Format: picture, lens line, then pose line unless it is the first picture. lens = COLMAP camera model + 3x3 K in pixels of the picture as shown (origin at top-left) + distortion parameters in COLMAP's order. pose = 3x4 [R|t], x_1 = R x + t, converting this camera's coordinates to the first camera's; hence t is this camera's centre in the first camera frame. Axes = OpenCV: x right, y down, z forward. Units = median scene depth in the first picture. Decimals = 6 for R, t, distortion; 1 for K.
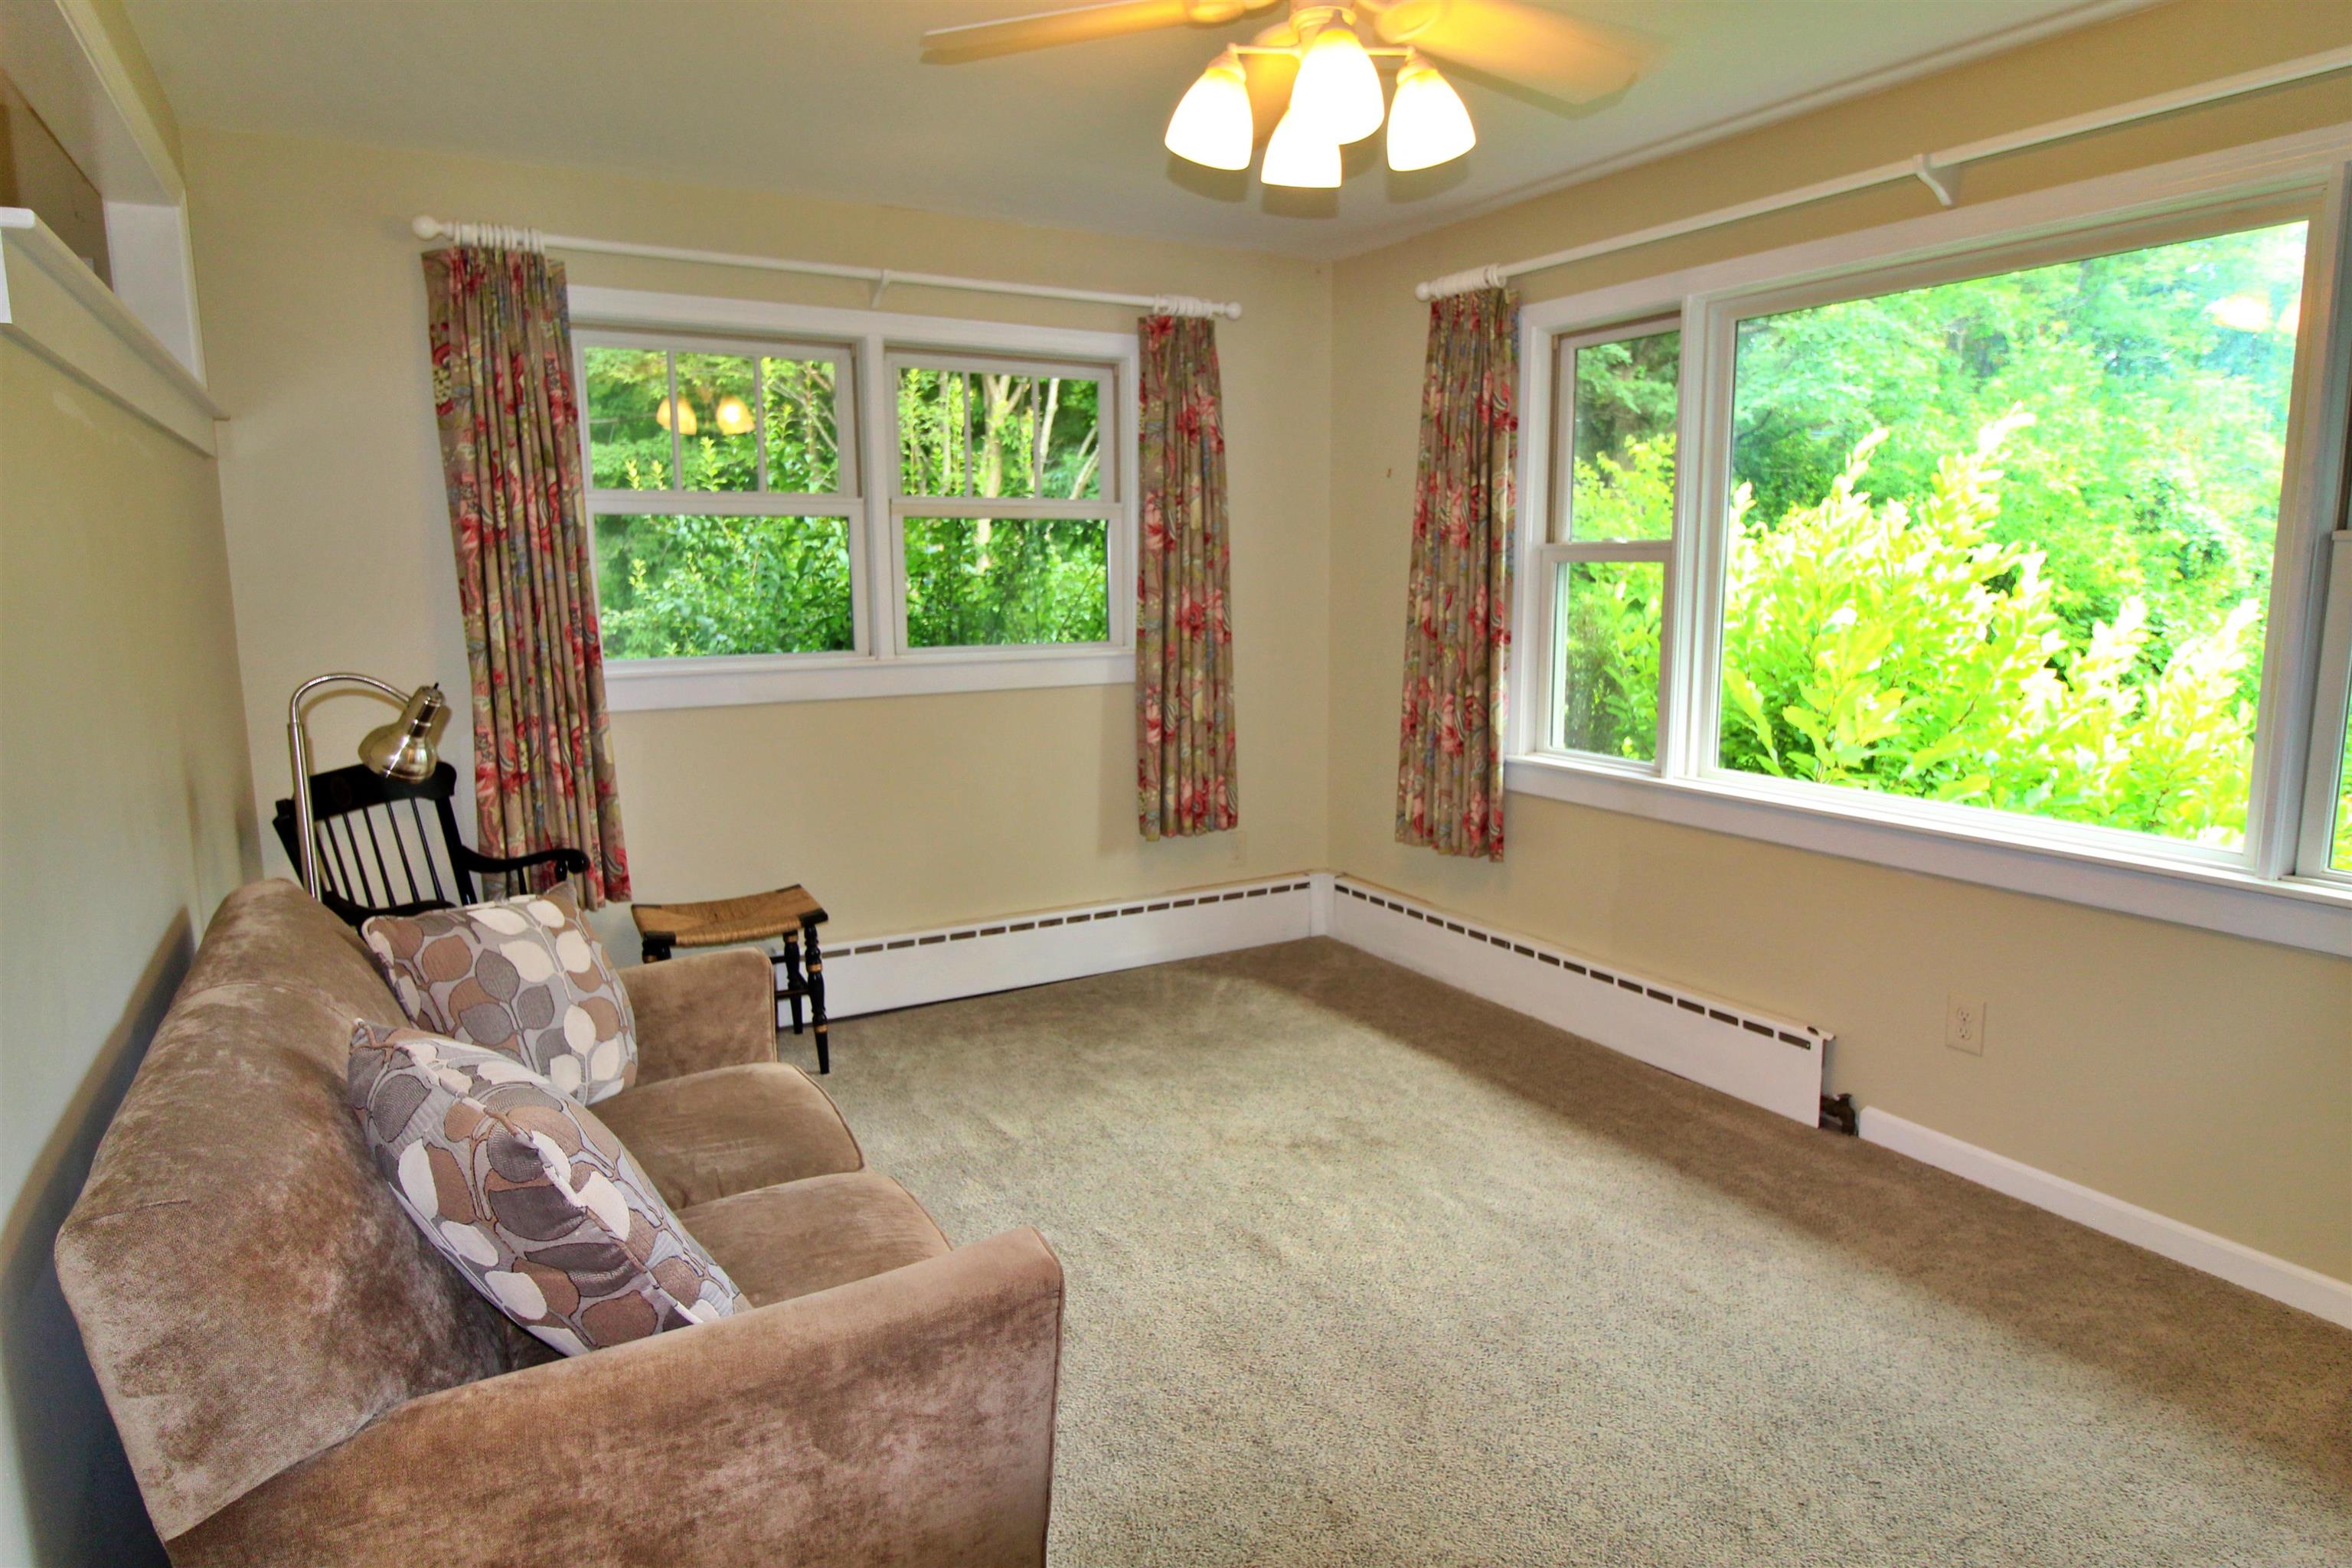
lens RADIAL K [[1455.8, 0, 1164.1], [0, 1455.8, 785.8], [0, 0, 1]] dist [0.003795, -0.013197]
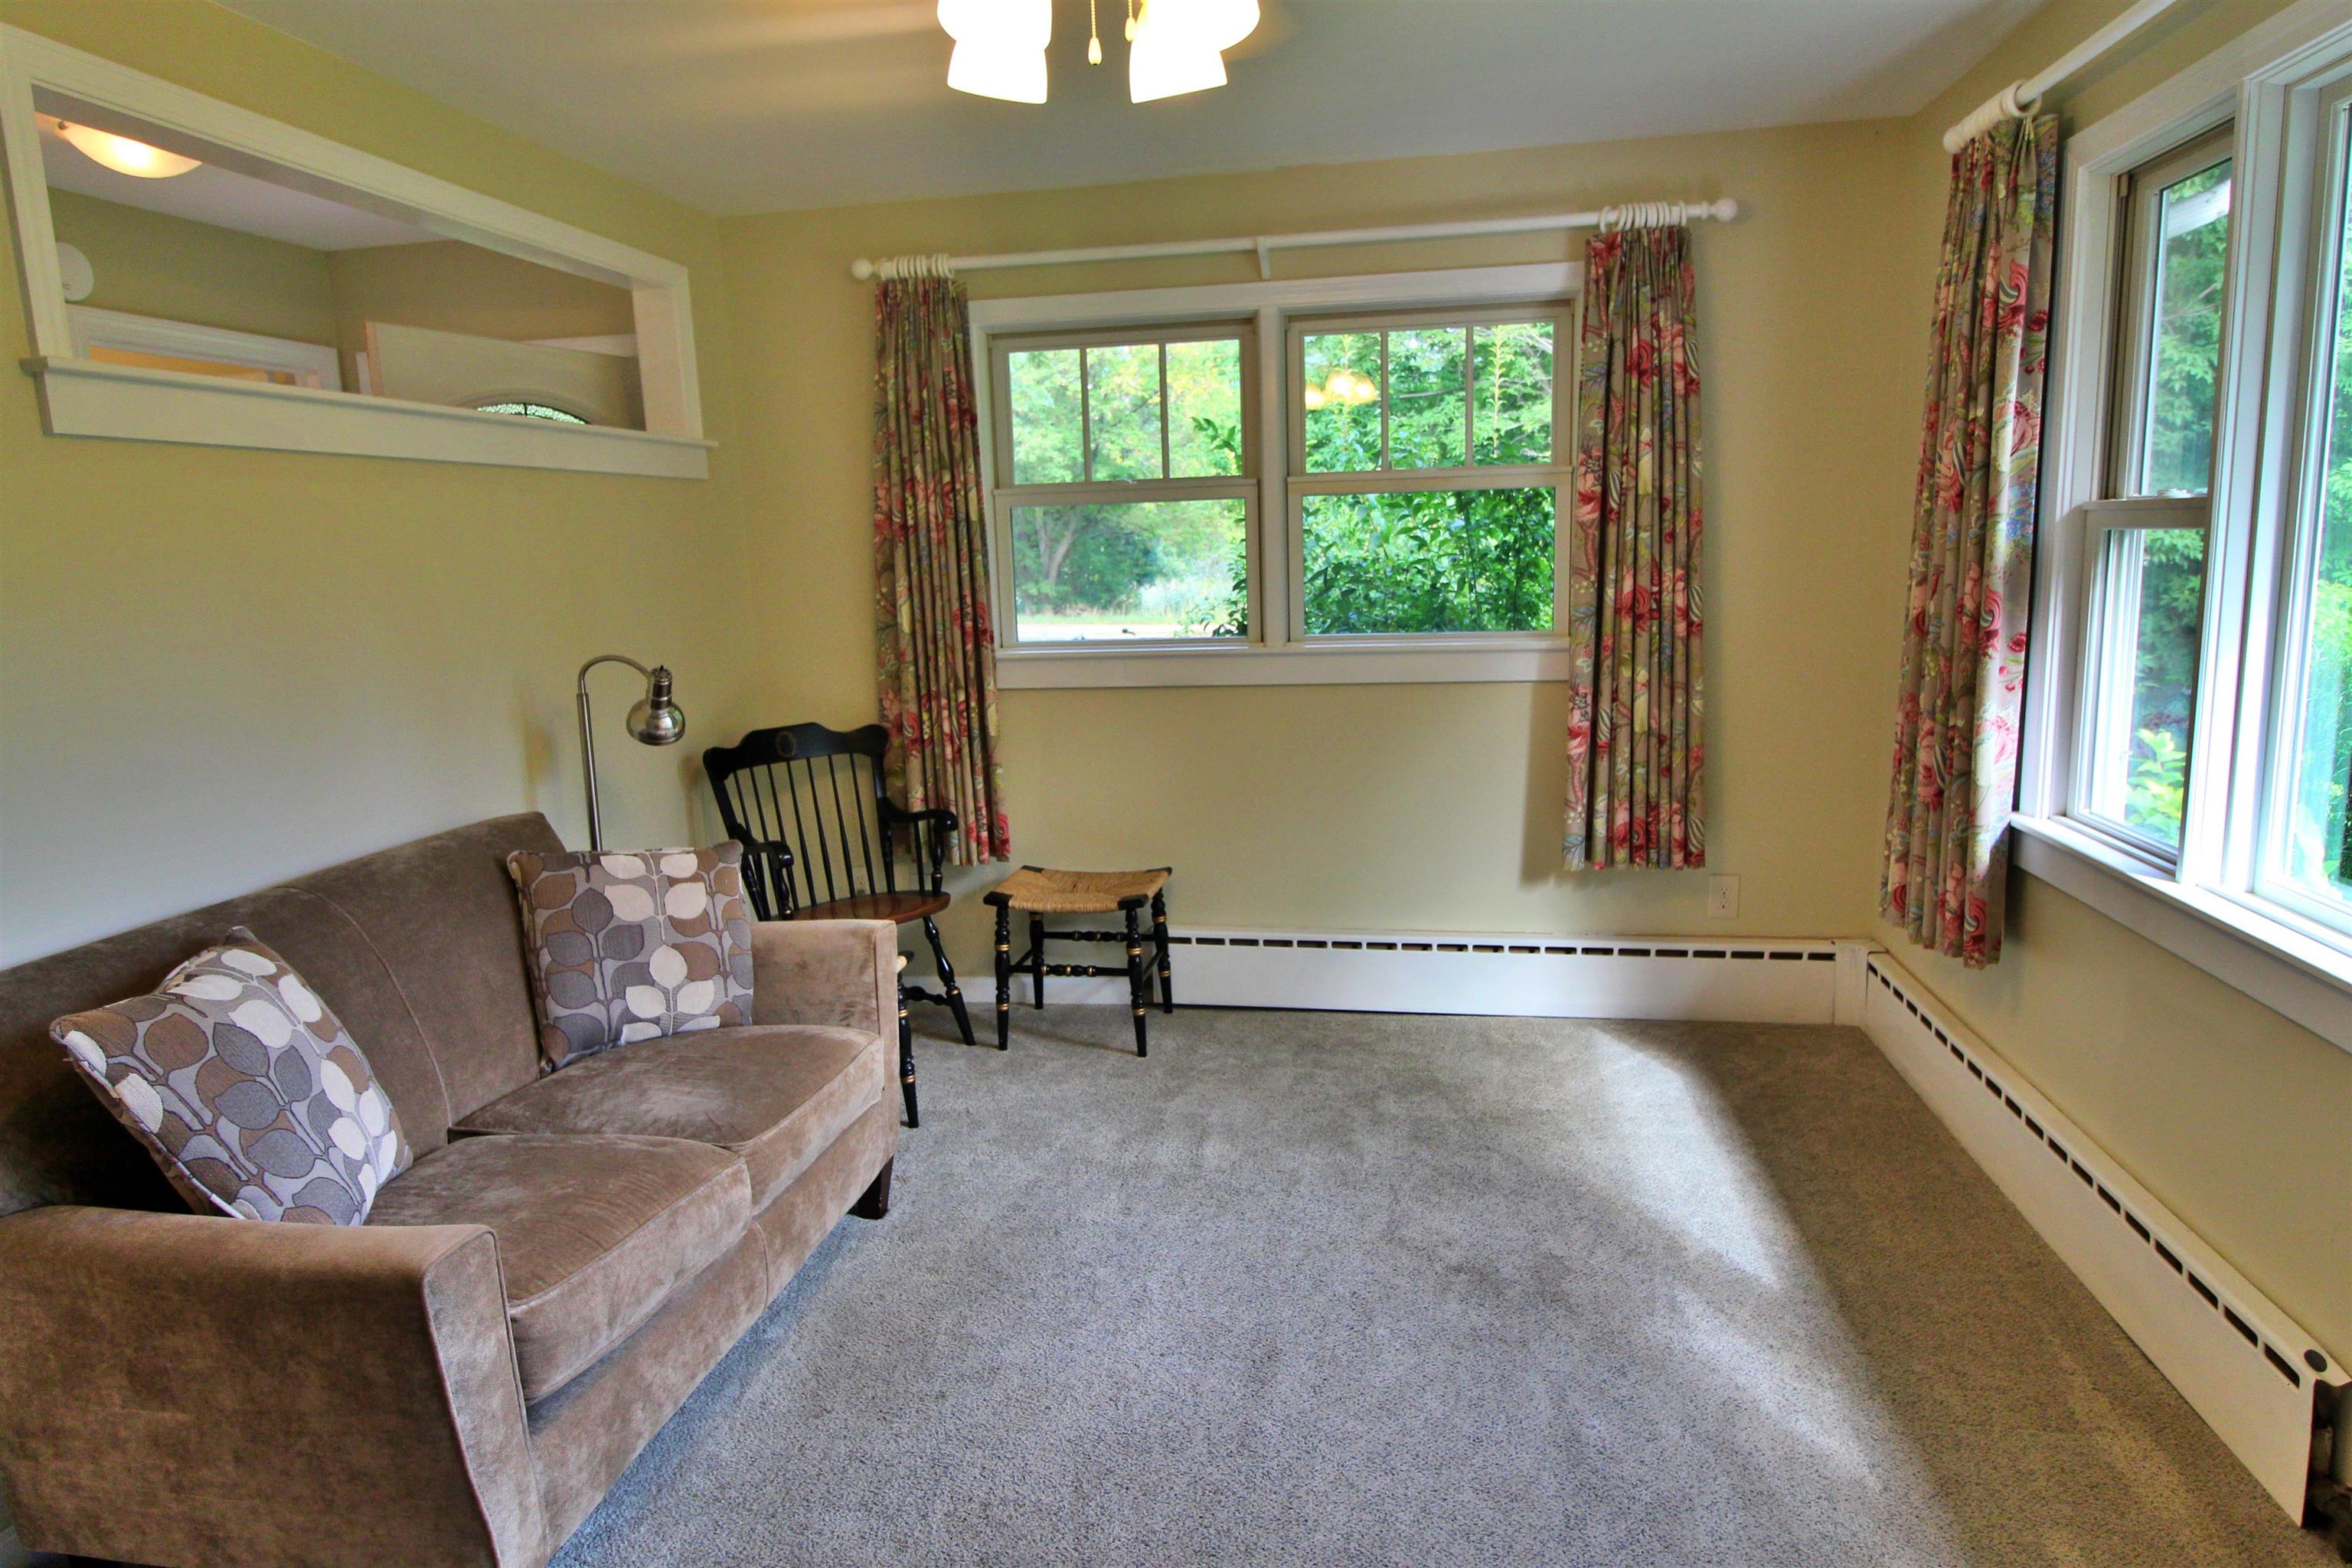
lens RADIAL K [[1455.8, 0, 1166.8], [0, 1455.8, 786.9], [0, 0, 1]] dist [0.003795, -0.013197]
pose [[0.739418, 0.096034, -0.666362, 0.410640], [-0.074226, 0.995369, 0.061086, -0.048731], [0.669142, 0.004293, 0.743122, 0.244059]]
